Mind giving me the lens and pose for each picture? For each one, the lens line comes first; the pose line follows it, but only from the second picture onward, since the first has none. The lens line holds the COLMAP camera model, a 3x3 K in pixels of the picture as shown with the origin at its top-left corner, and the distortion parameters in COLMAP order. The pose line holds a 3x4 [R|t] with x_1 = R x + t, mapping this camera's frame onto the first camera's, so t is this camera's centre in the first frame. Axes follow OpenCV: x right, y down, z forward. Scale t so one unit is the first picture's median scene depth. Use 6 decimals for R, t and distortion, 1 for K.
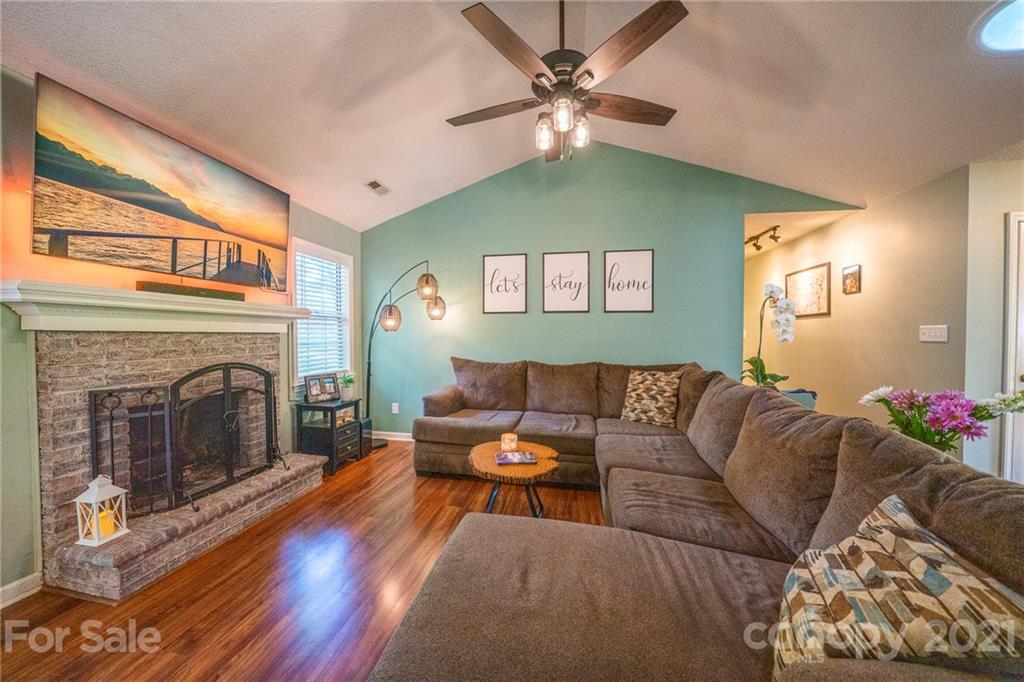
lens RADIAL K [[354.2, 0, 514.0], [0, 354.2, 342.4], [0, 0, 1]] dist [-0.027744, 0.003083]
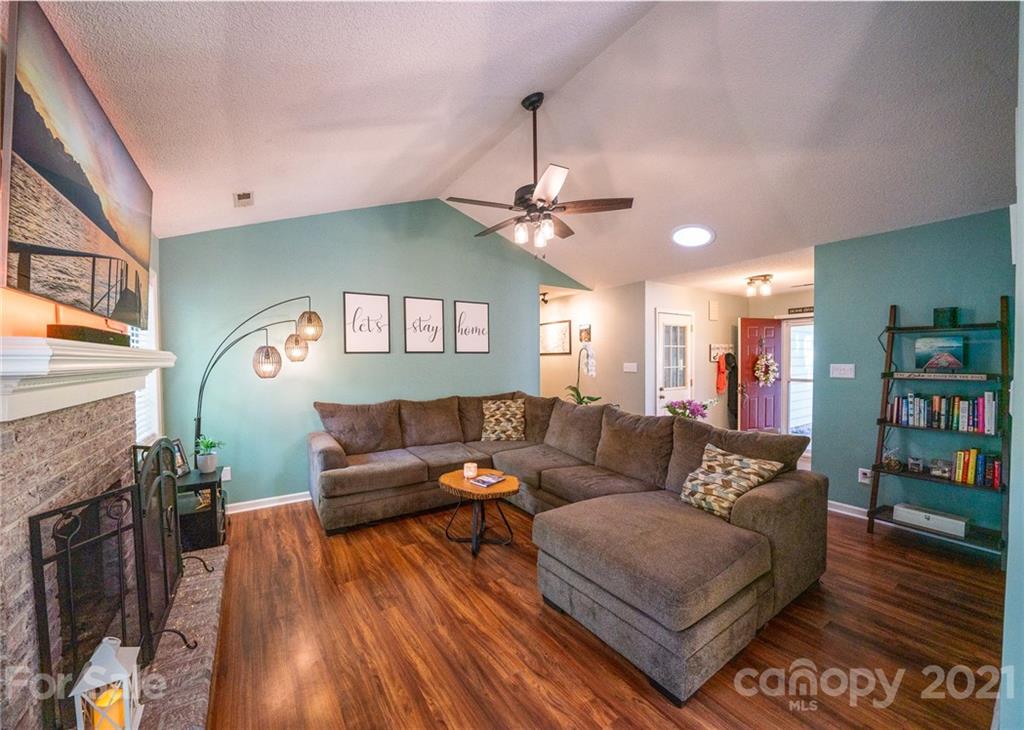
lens RADIAL K [[375.7, 0, 478.1], [0, 375.7, 367.4], [0, 0, 1]] dist [-0.024247, 0.000012]
pose [[0.751699, -0.025918, 0.658997, -0.623205], [0.025611, 0.999621, 0.010100, -0.058673], [-0.659009, 0.009285, 0.752078, 0.018063]]
